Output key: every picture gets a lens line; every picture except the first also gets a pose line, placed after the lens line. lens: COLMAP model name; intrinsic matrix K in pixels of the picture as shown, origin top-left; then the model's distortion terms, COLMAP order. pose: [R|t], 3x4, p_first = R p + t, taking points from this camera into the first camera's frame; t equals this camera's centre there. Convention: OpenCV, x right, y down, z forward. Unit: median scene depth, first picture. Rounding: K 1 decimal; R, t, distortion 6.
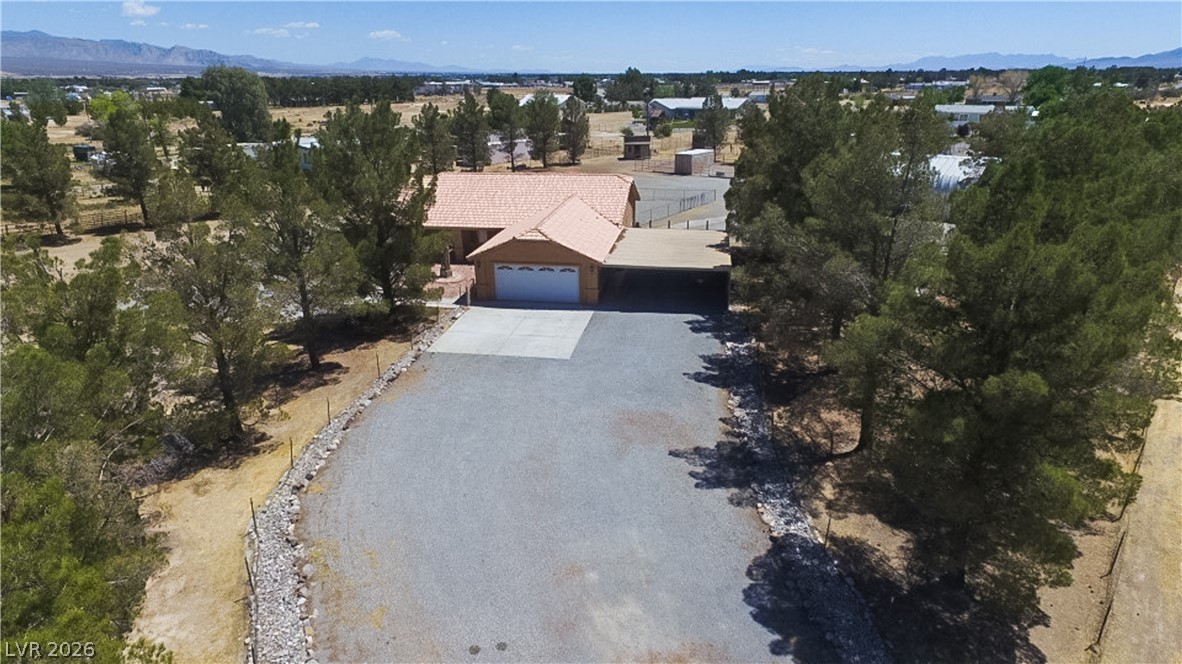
lens RADIAL K [[671.4, 0, 590.7], [0, 671.4, 332.1], [0, 0, 1]] dist [-0.004061, 0.011218]
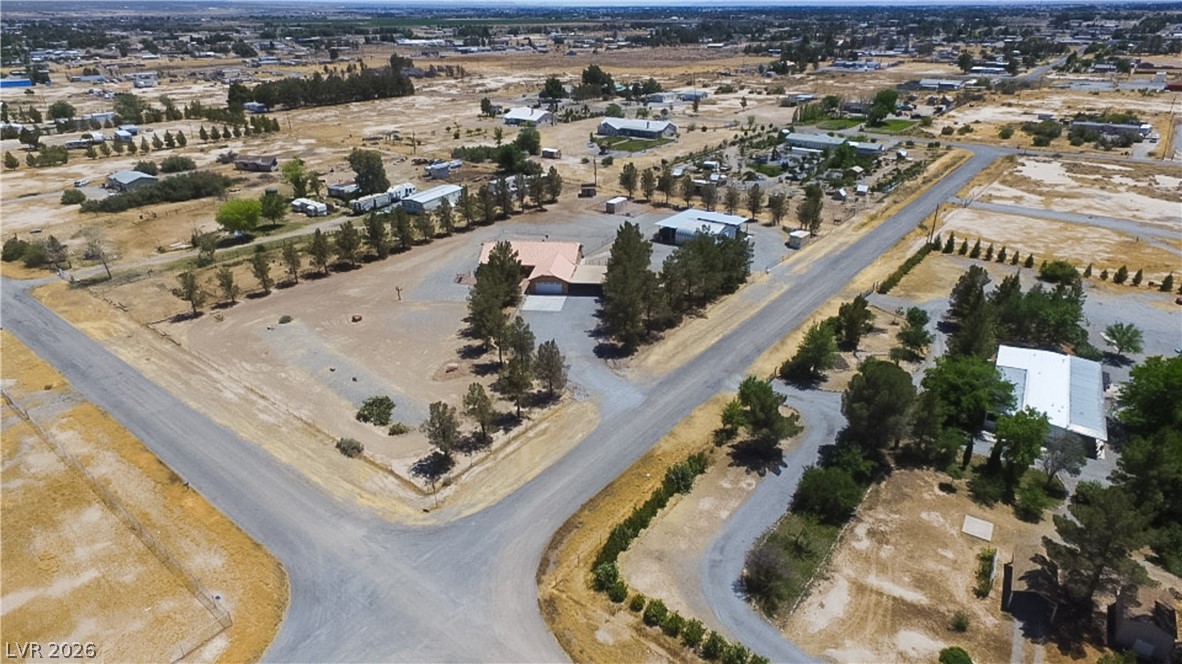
lens RADIAL K [[671.4, 0, 590.5], [0, 671.4, 332.3], [0, 0, 1]] dist [-0.004061, 0.011218]
pose [[0.999059, -0.018107, 0.039413, -0.012169], [0.014559, 0.995969, 0.088507, -0.148644], [-0.040856, -0.087850, 0.995296, -2.398371]]
